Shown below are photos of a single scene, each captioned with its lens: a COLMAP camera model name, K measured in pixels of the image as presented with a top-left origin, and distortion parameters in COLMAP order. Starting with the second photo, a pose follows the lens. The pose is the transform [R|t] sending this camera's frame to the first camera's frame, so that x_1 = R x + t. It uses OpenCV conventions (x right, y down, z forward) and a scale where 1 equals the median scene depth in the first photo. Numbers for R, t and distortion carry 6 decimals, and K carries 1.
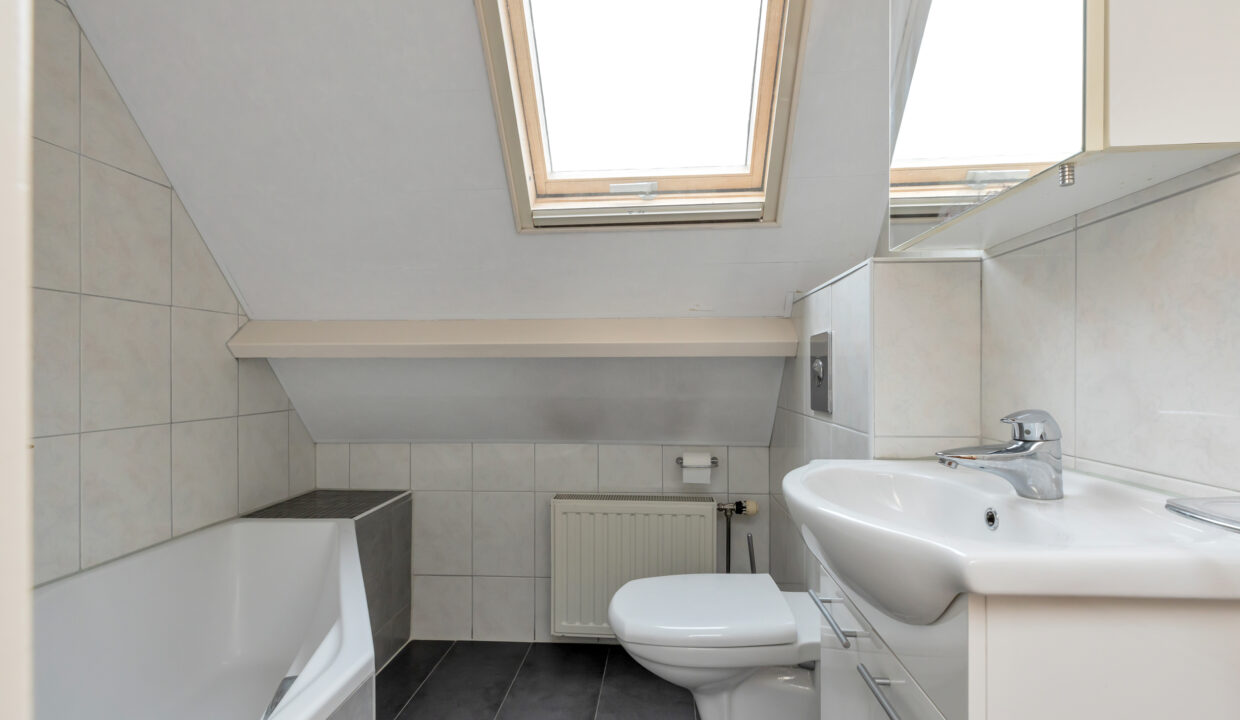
lens RADIAL K [[570.1, 0, 616.6], [0, 570.1, 351.7], [0, 0, 1]] dist [0.002855, 0.000157]
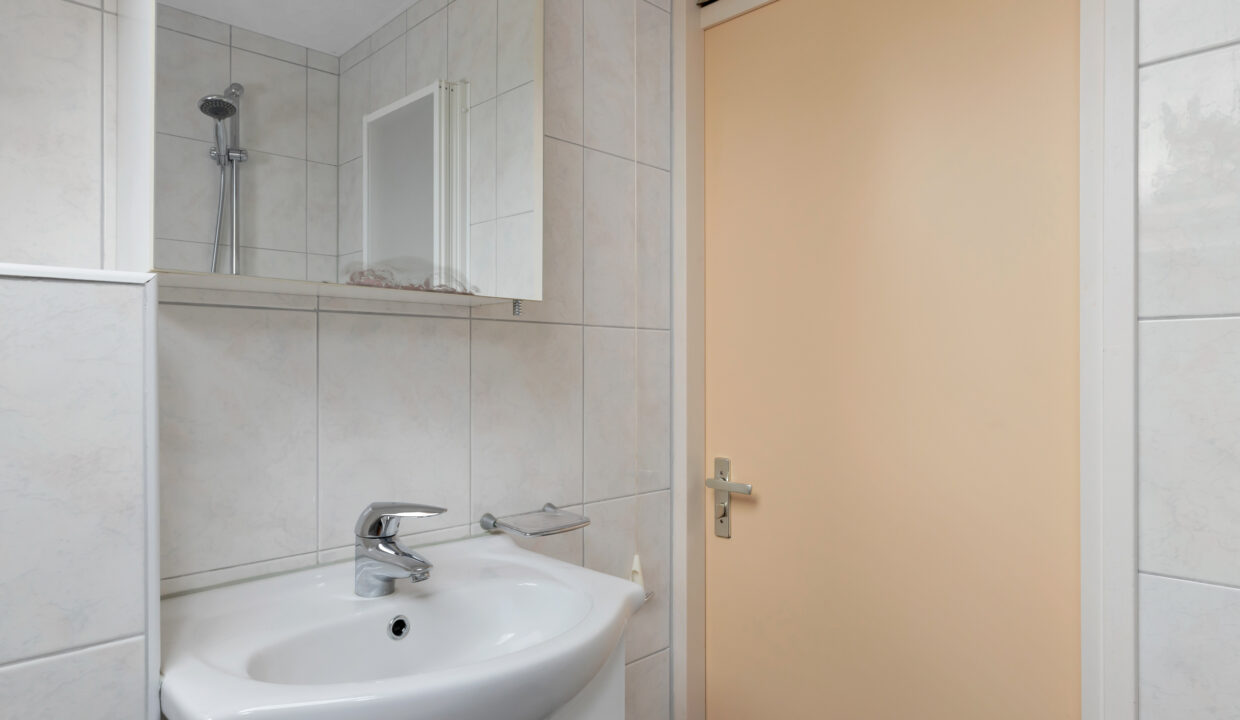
lens RADIAL K [[716.9, 0, 620.7], [0, 716.9, 360.1], [0, 0, 1]] dist [0.001885, 0.000478]
pose [[-0.754327, 0.009940, 0.656423, -0.370301], [-0.019061, 0.999132, -0.037034, -0.099880], [-0.656222, -0.040449, -0.753483, 1.597630]]
